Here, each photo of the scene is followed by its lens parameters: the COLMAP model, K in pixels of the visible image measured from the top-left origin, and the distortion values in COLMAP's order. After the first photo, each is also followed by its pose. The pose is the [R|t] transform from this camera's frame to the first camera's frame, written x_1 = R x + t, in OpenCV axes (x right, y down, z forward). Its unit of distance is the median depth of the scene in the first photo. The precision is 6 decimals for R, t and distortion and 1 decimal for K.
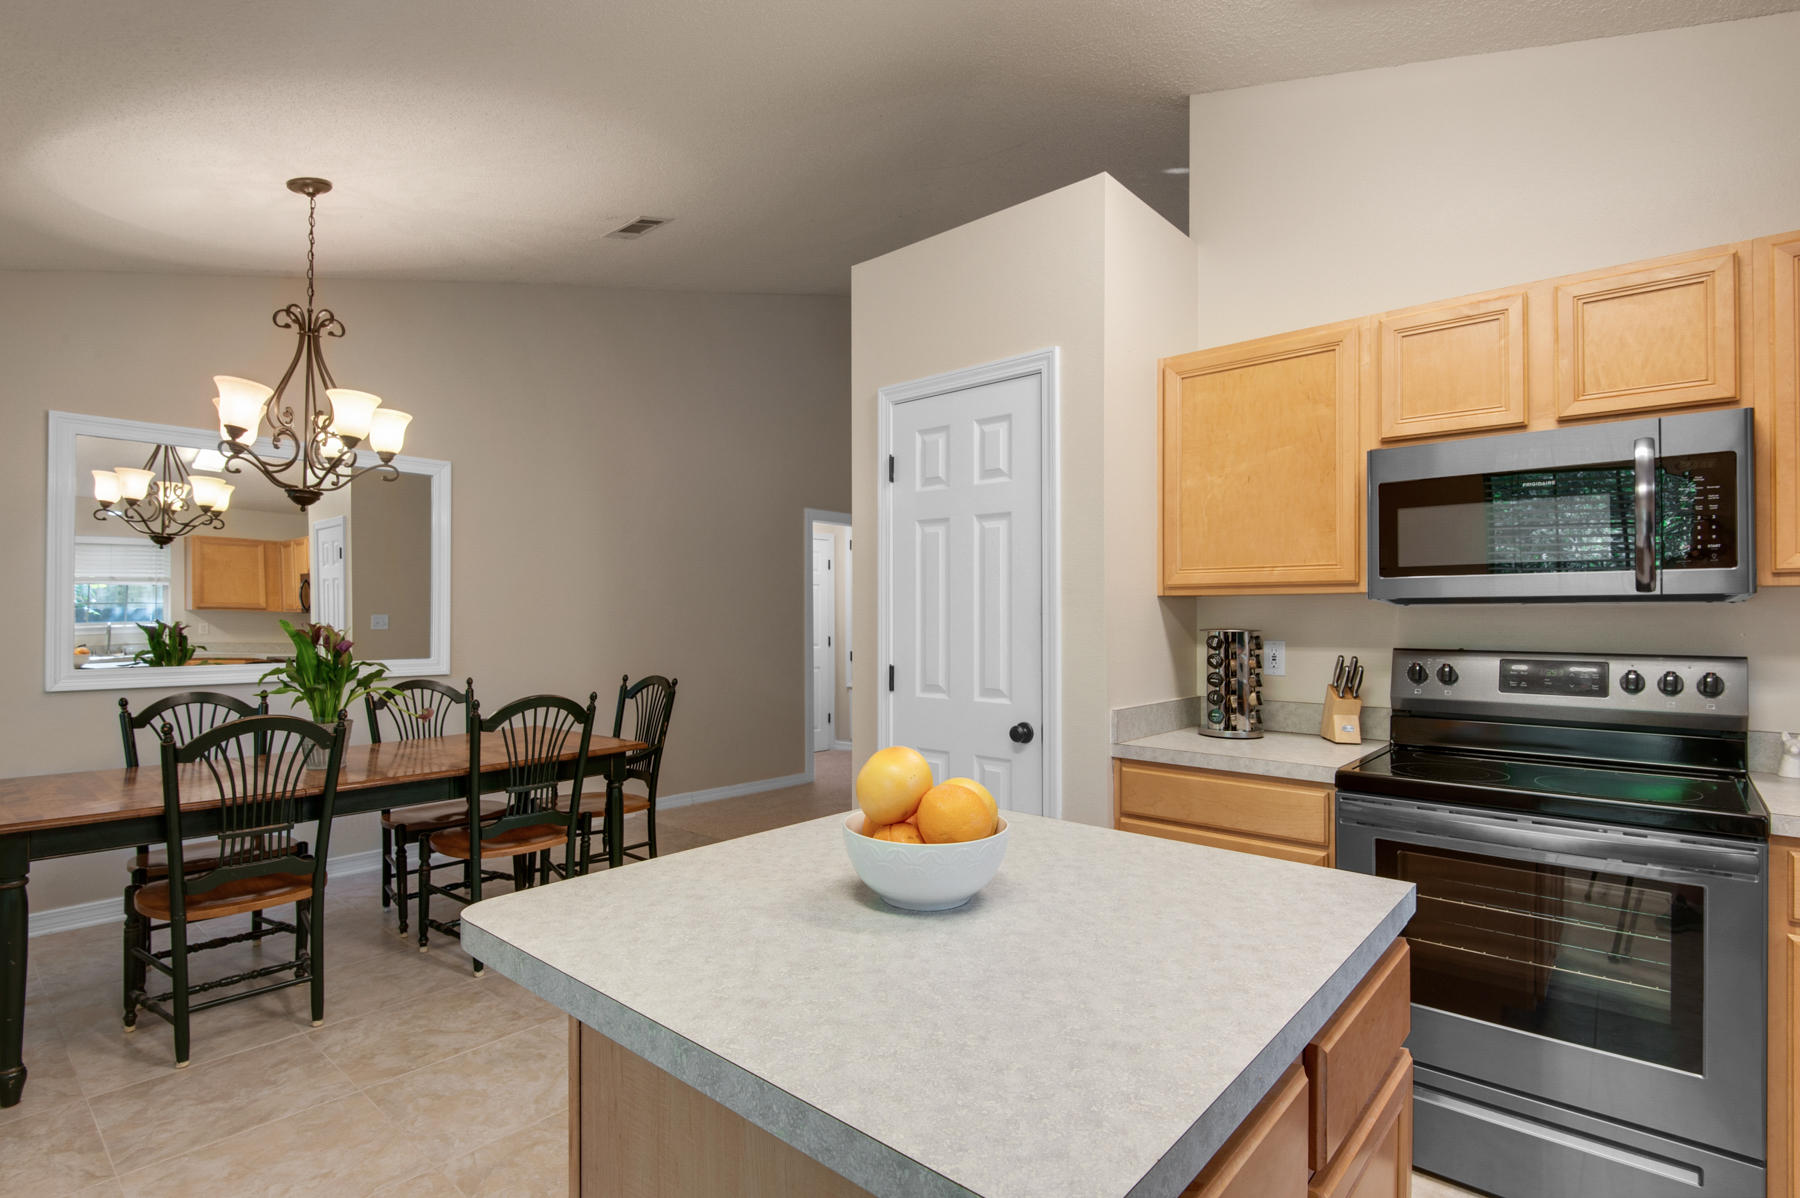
lens RADIAL K [[889.2, 0, 898.1], [0, 889.2, 603.7], [0, 0, 1]] dist [-0.001273, -0.000635]
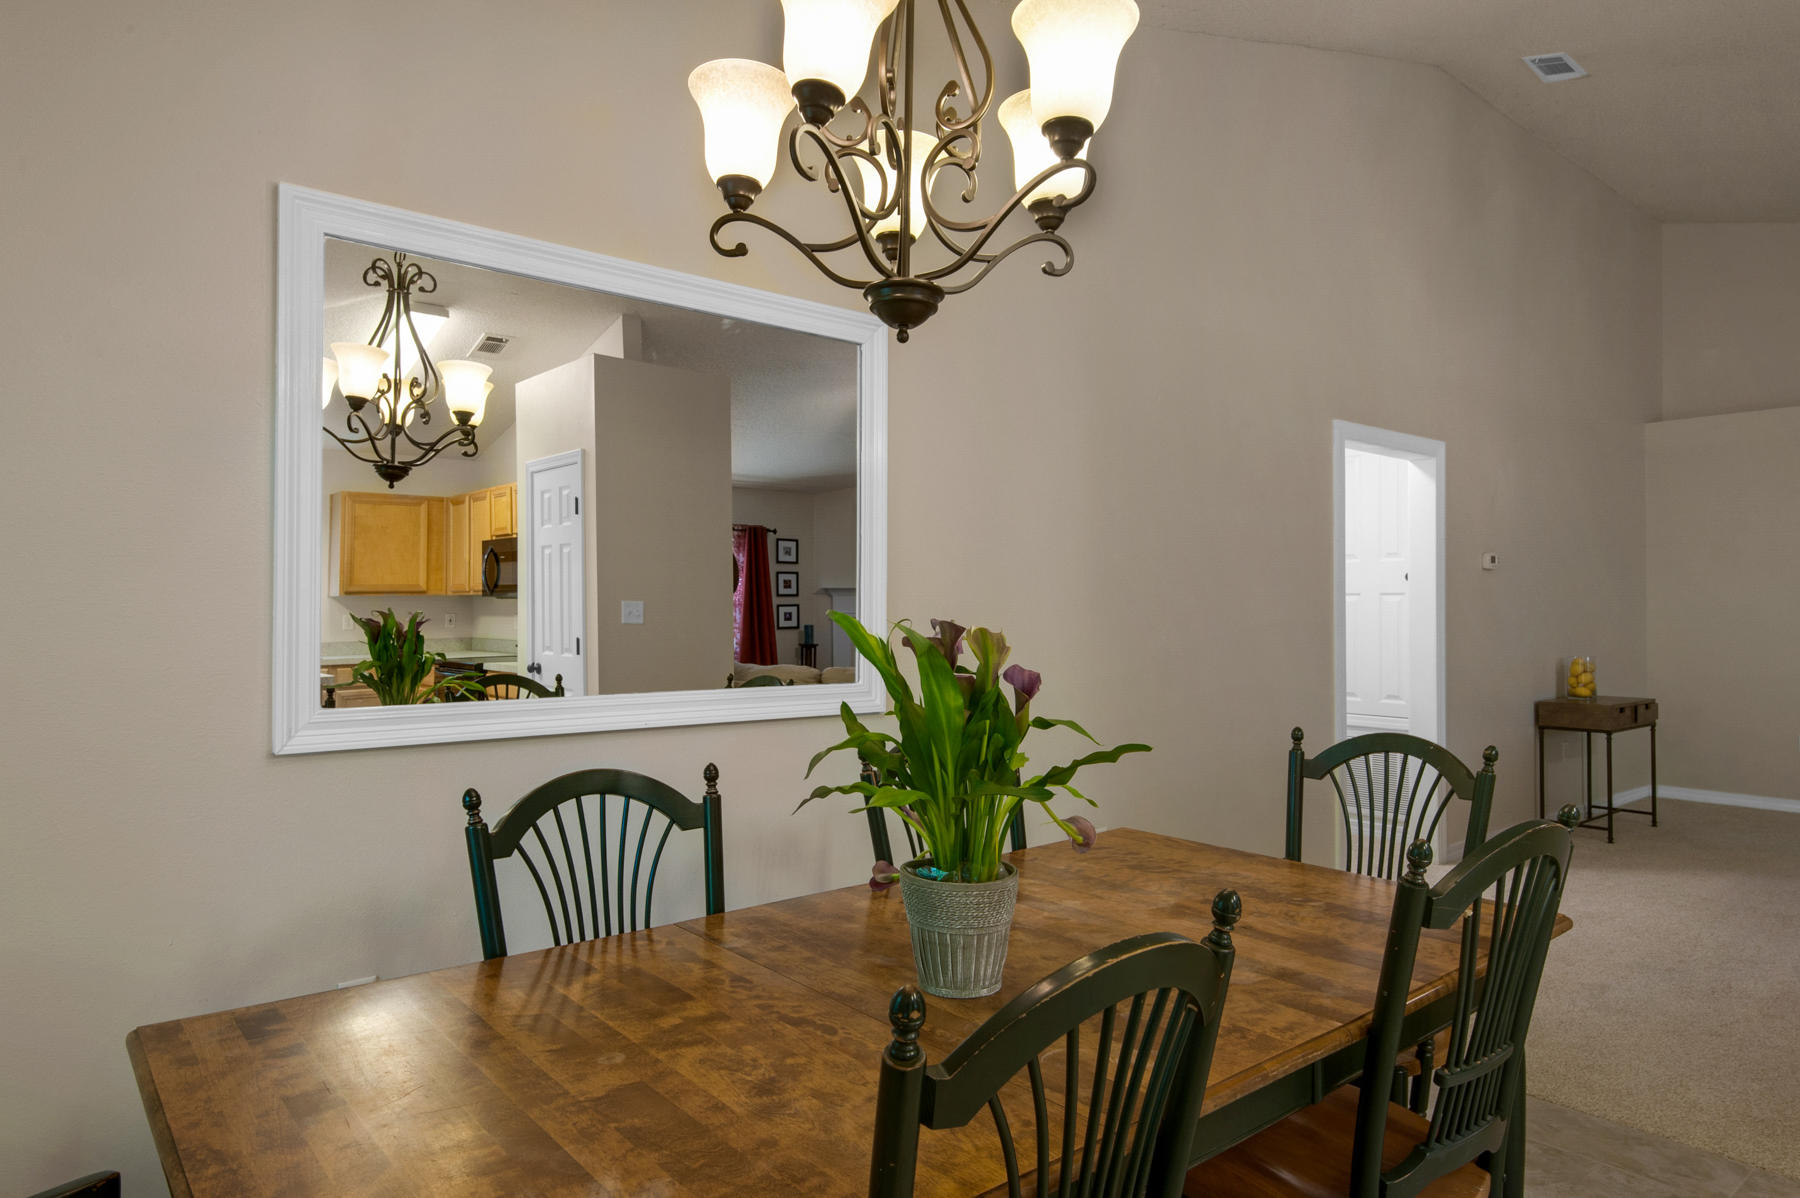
lens RADIAL K [[1107.0, 0, 901.7], [0, 1107.0, 602.3], [0, 0, 1]] dist [0.000505, 0.000754]
pose [[0.988680, 0.000399, -0.150040, -0.317236], [0.001720, 0.999901, 0.013993, 0.003348], [0.150030, -0.014093, 0.988581, 0.268568]]
